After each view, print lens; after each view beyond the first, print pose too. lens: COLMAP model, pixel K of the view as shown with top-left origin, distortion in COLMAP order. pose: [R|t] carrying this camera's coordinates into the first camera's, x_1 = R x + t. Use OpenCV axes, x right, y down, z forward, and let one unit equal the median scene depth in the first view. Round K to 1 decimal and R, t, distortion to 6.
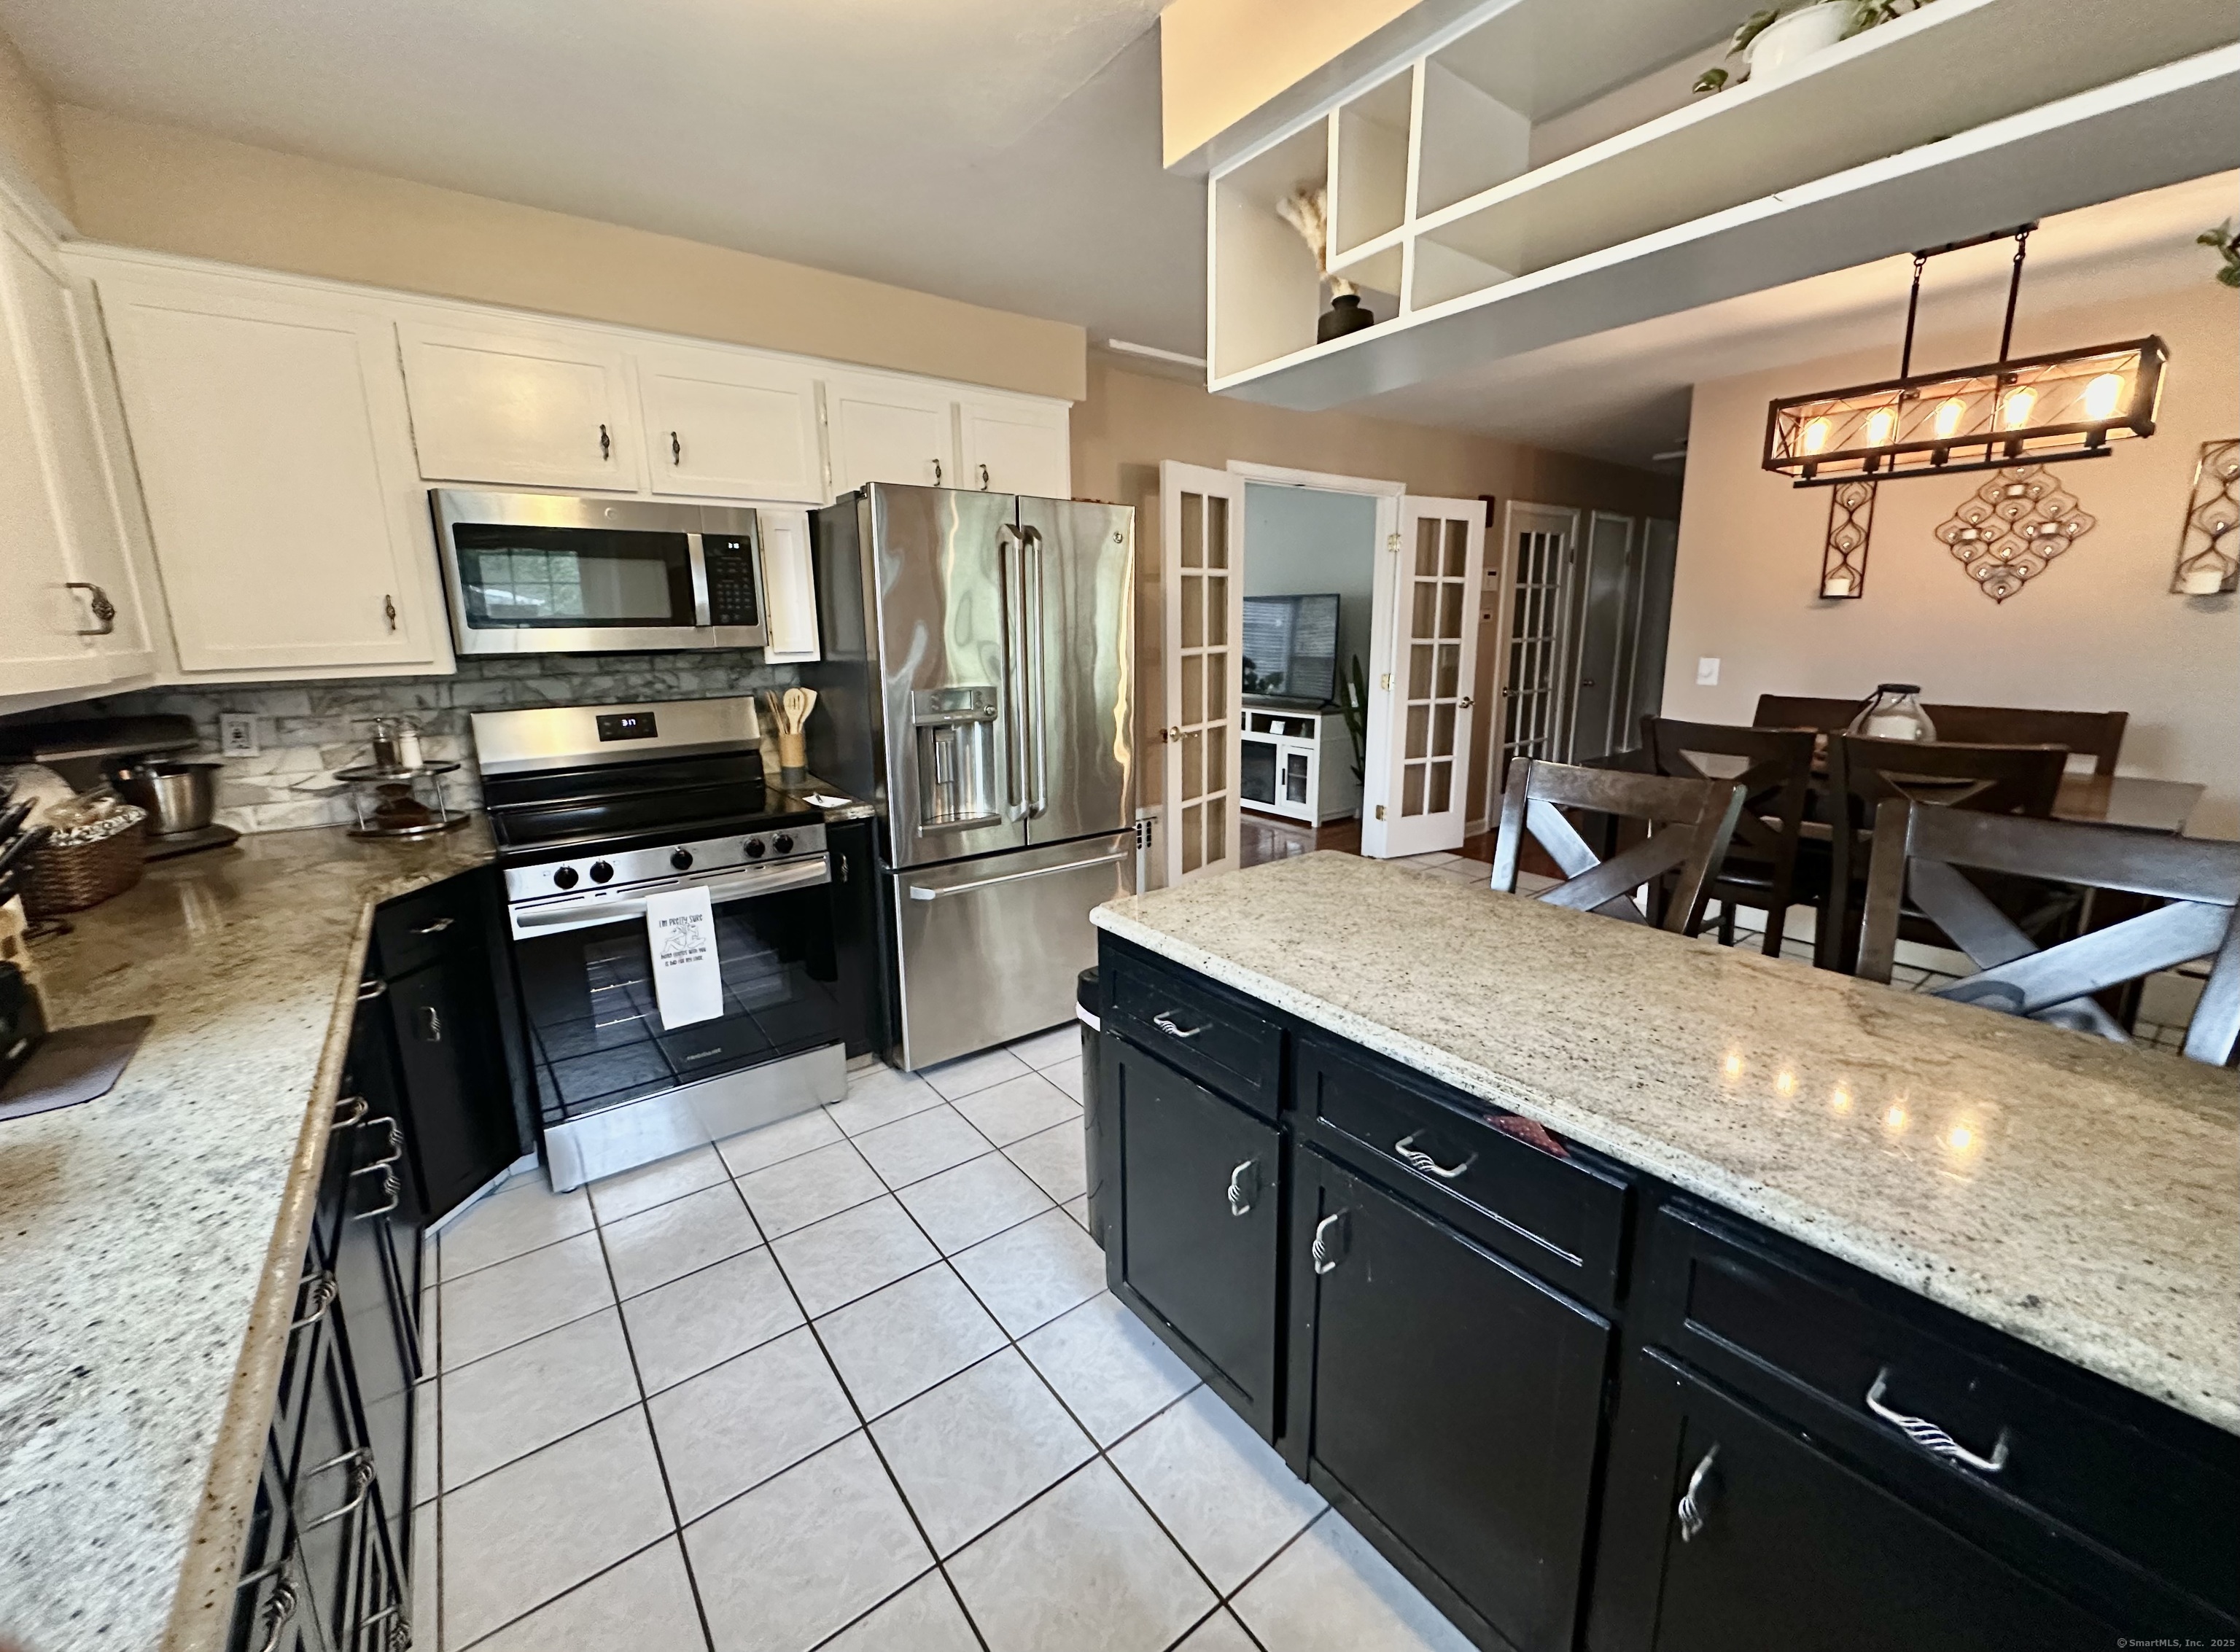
lens RADIAL K [[891.2, 0, 1127.1], [0, 891.2, 809.3], [0, 0, 1]] dist [-0.002122, 0.000109]
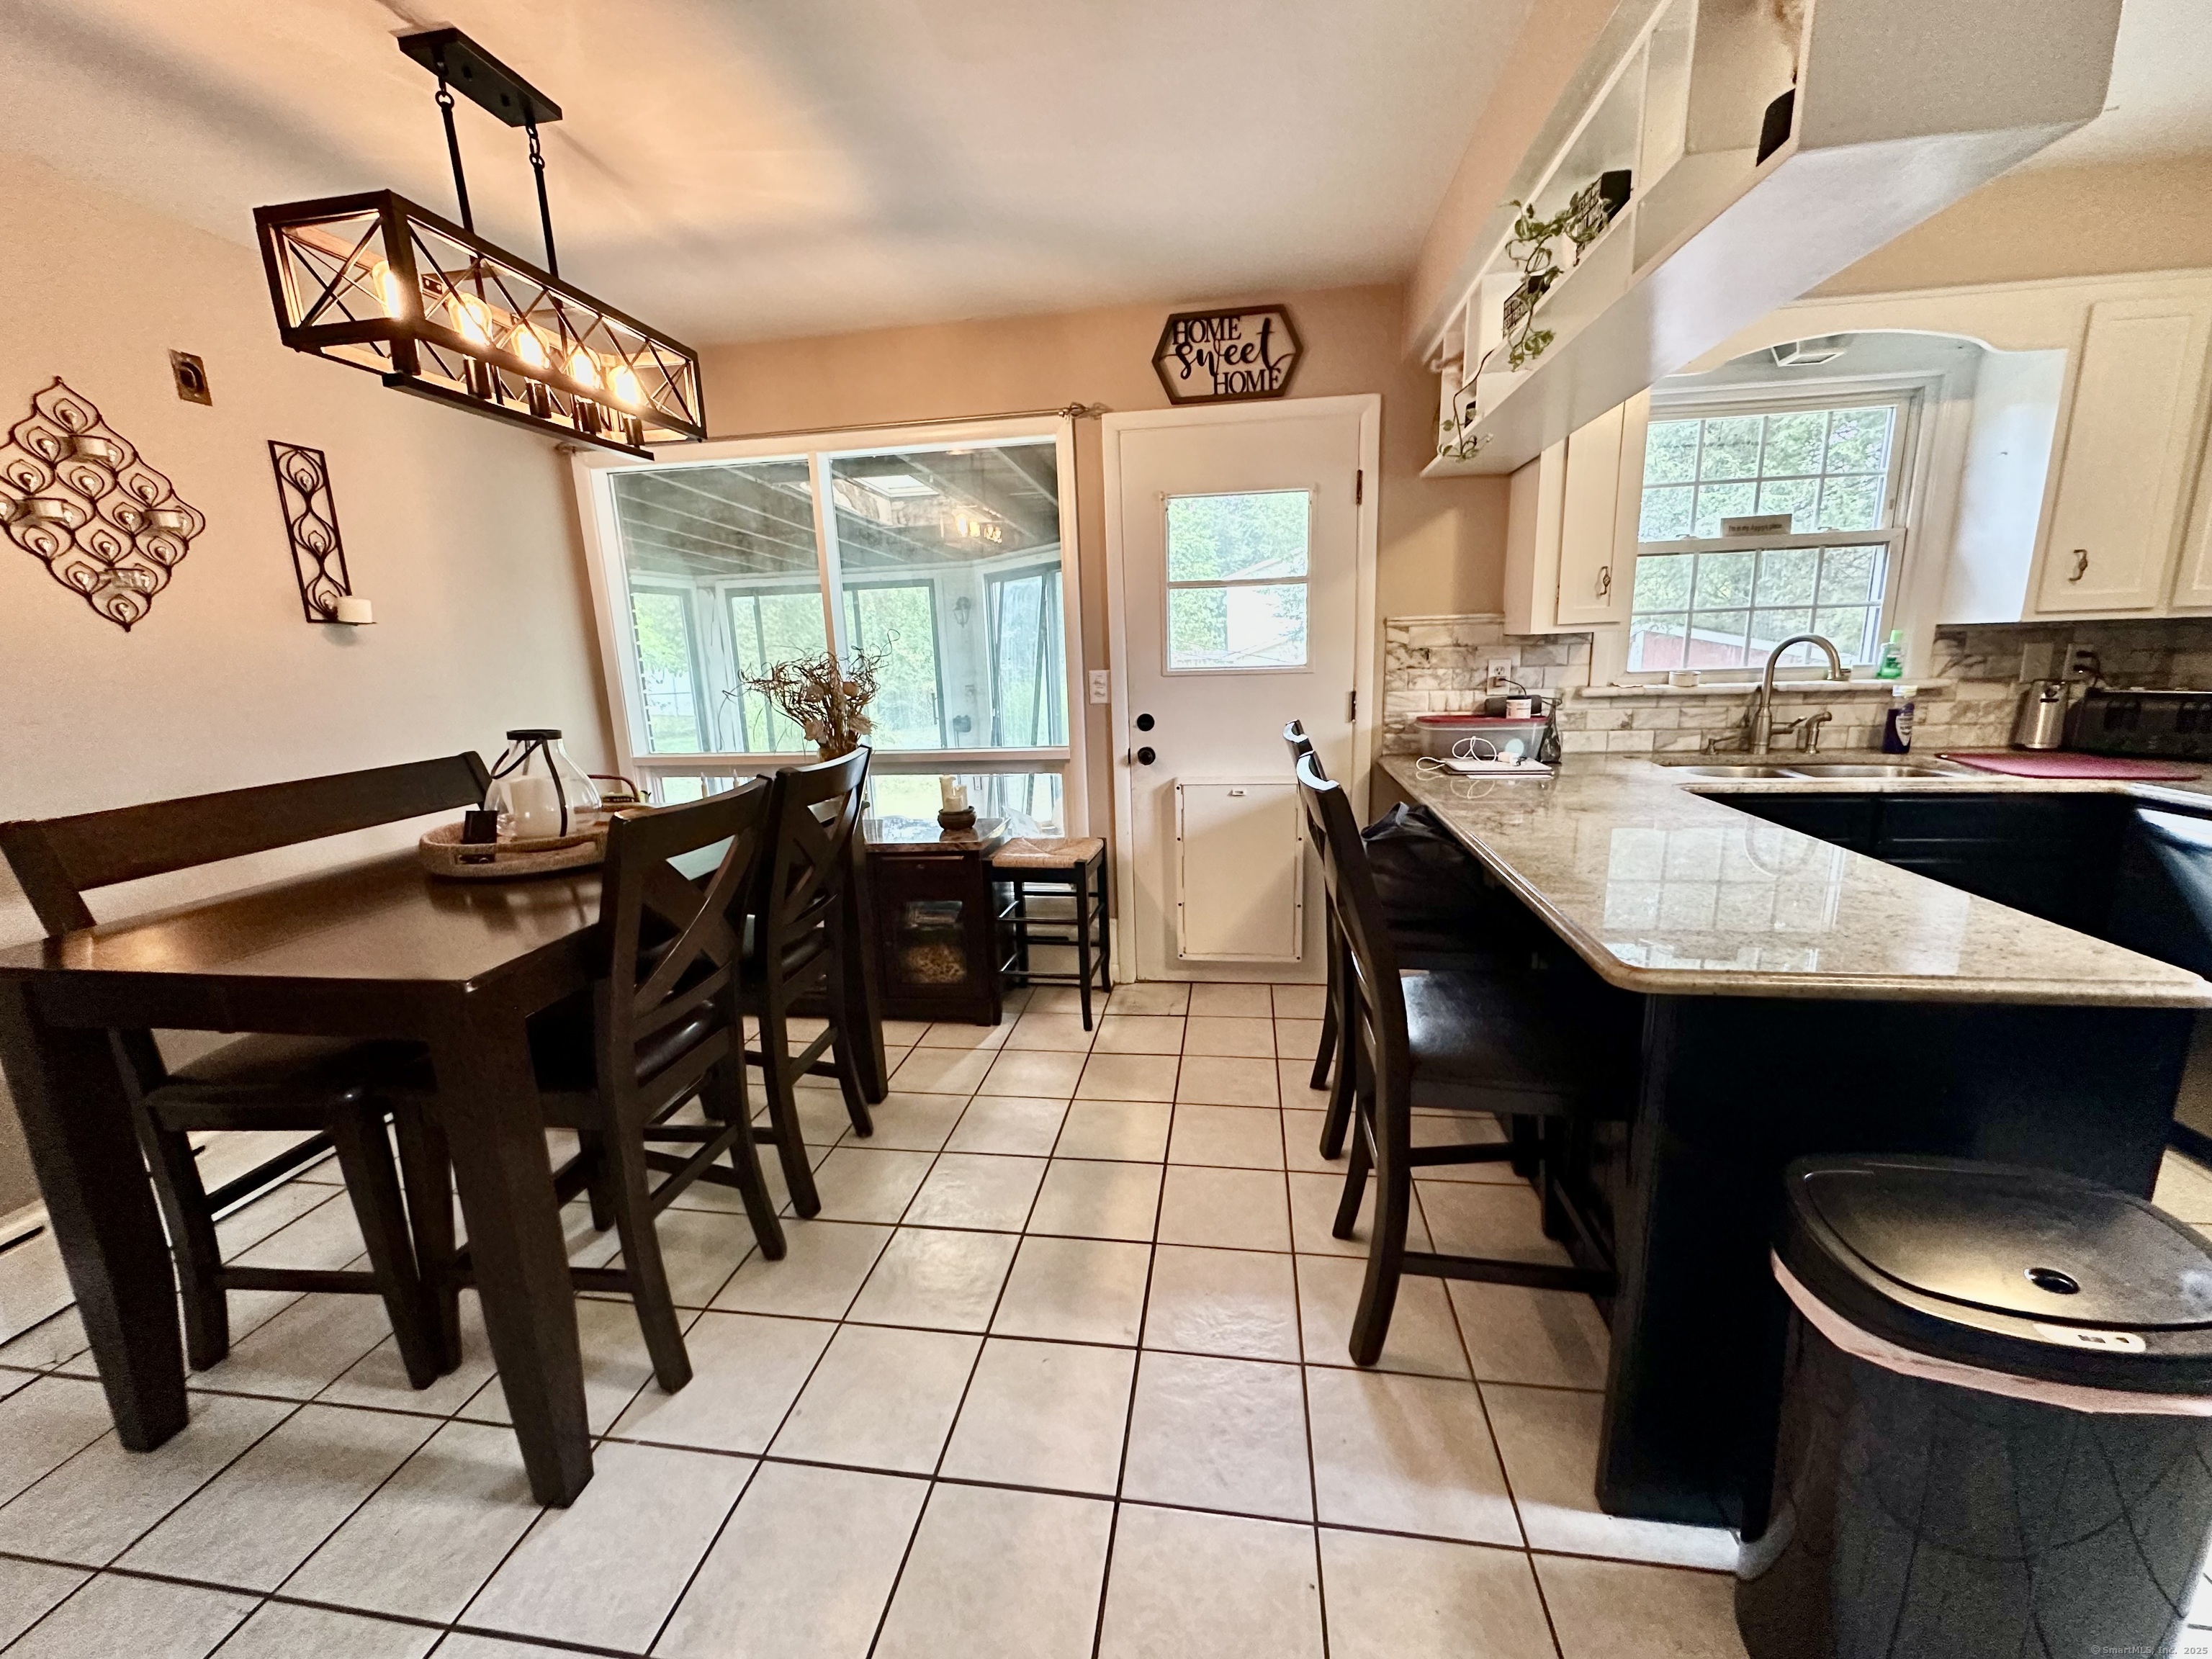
lens RADIAL K [[880.2, 0, 1110.0], [0, 880.2, 824.5], [0, 0, 1]] dist [-0.002122, 0.000109]
pose [[-0.699106, -0.115690, 0.705596, 0.051053], [0.188532, 0.922076, 0.337982, -0.215946], [-0.689714, 0.369313, -0.622818, 1.126187]]
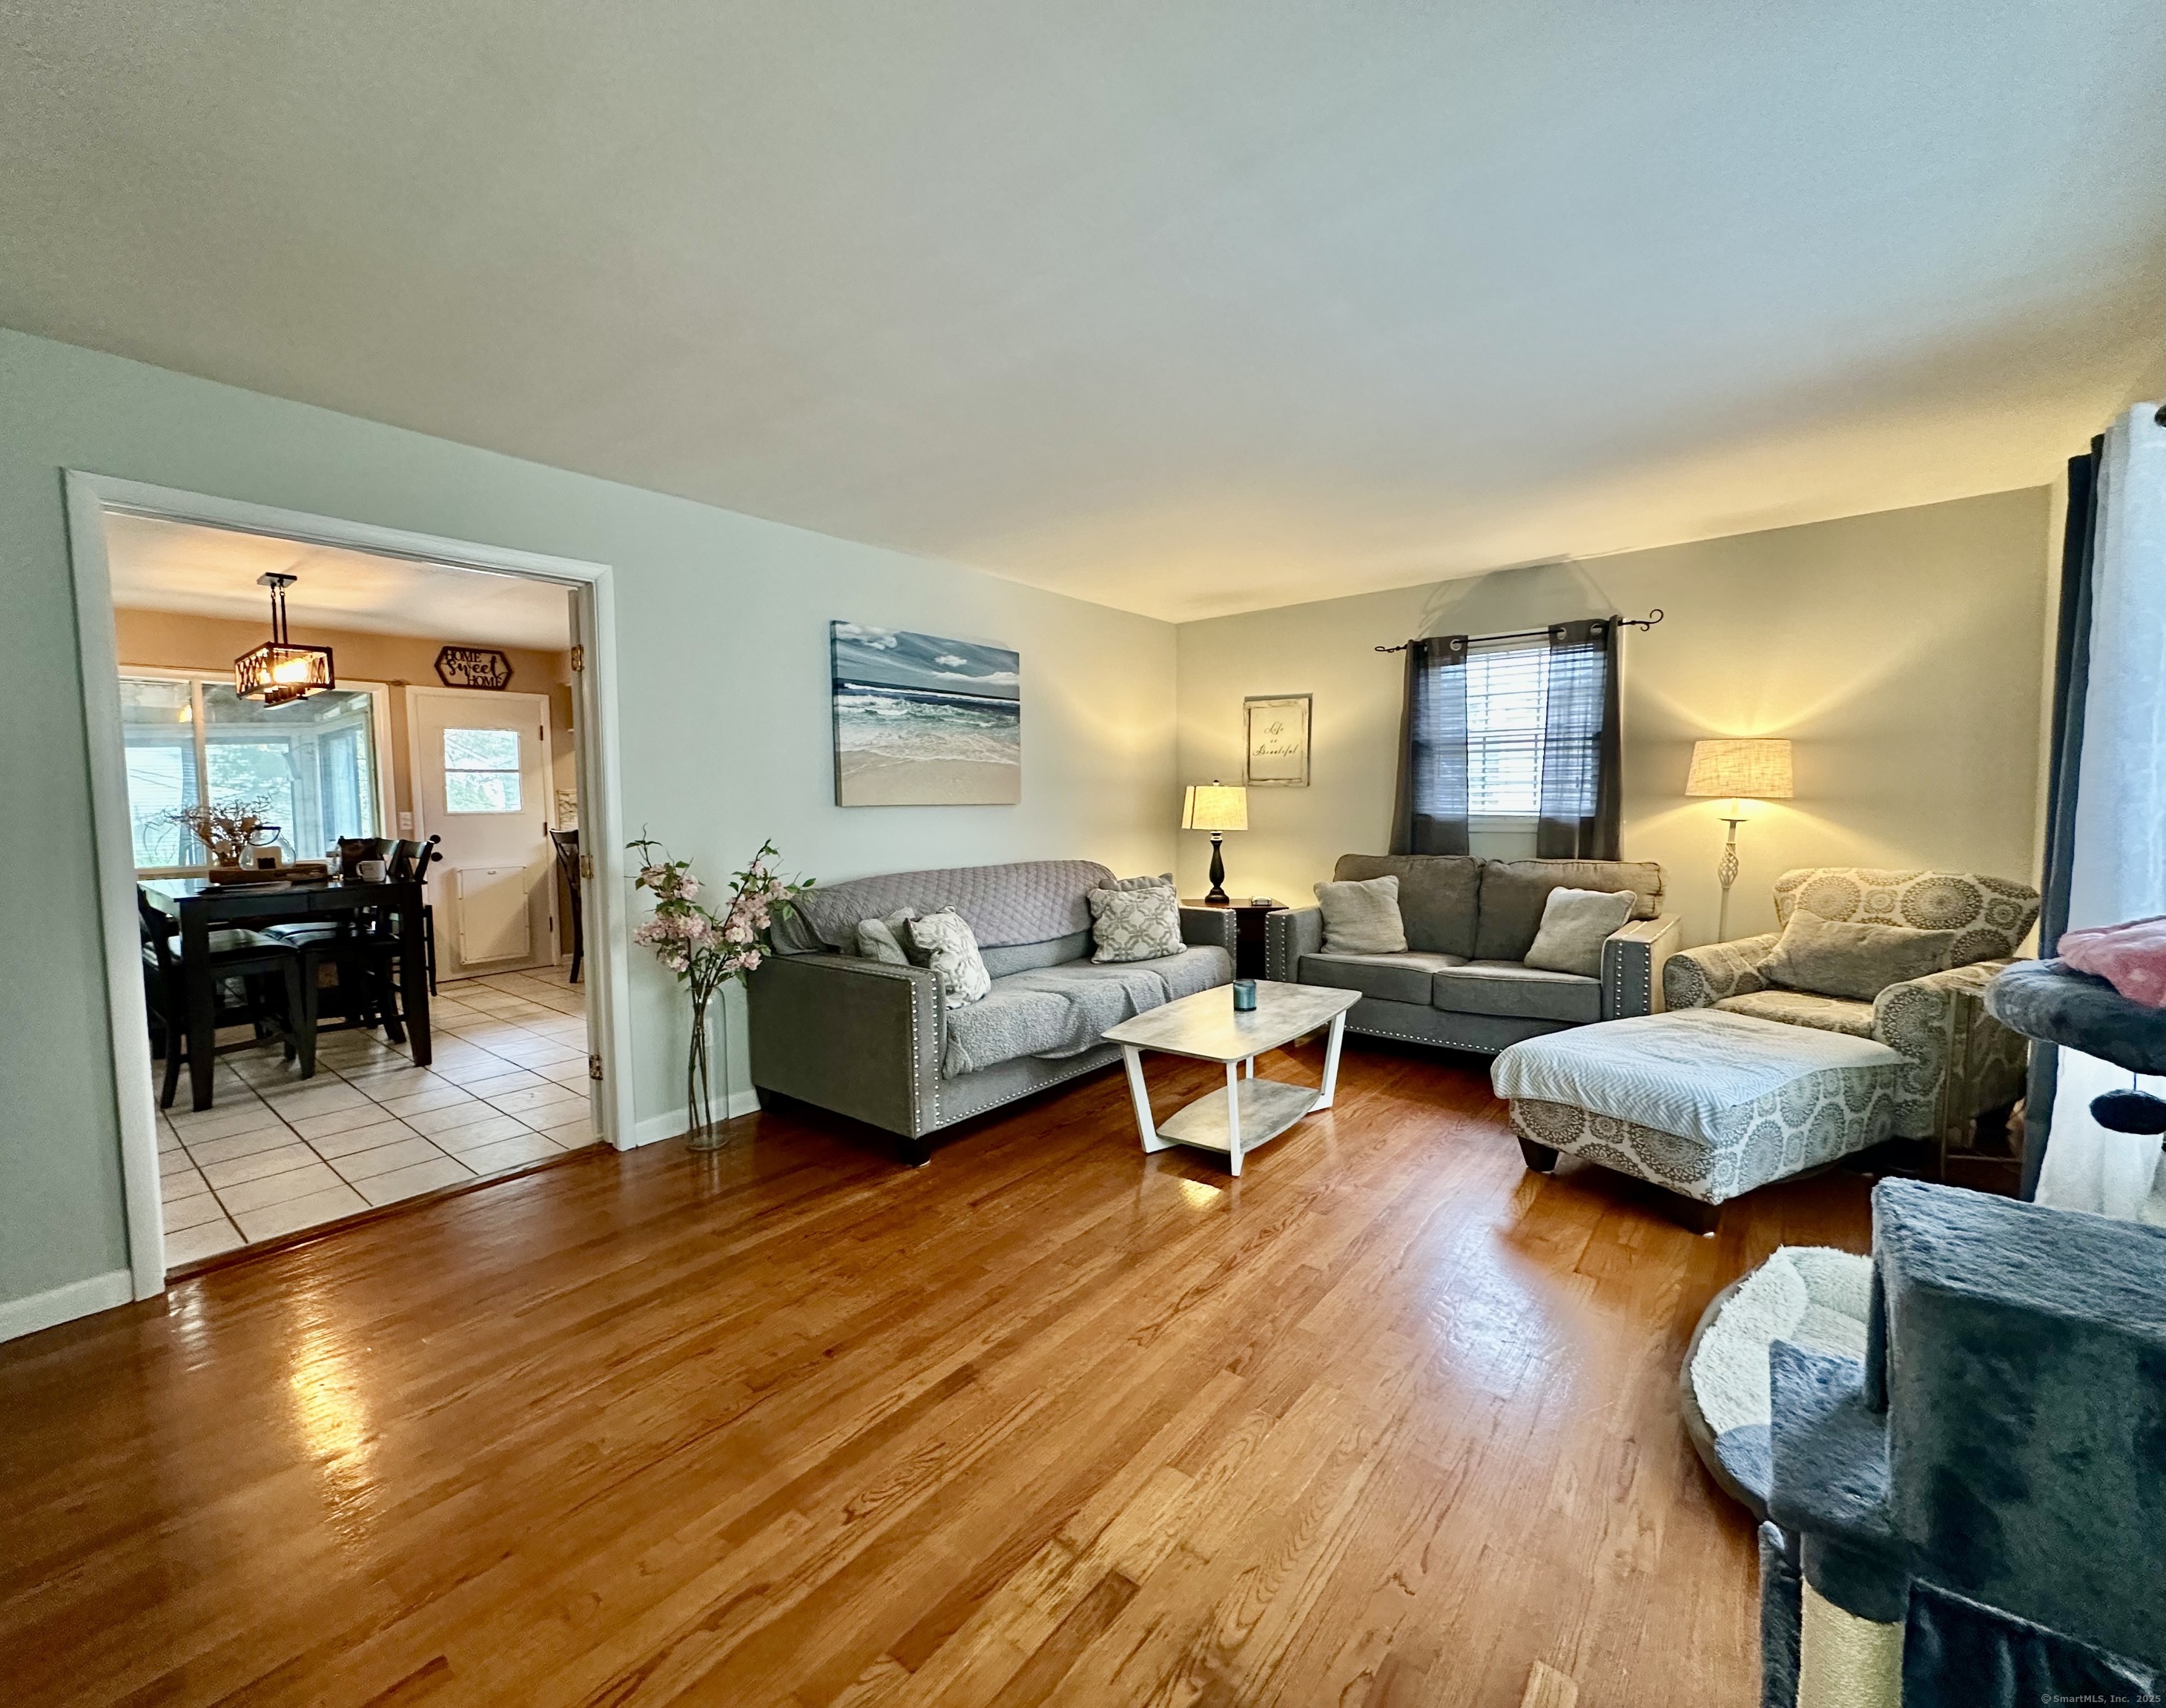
lens RADIAL K [[928.0, 0, 1073.1], [0, 928.0, 852.4], [0, 0, 1]] dist [-0.000962, -0.000042]
pose [[-0.969170, 0.033707, -0.244078, -0.128976], [-0.034510, 0.962264, 0.269919, -0.584404], [0.243966, 0.270021, -0.931434, 2.849406]]
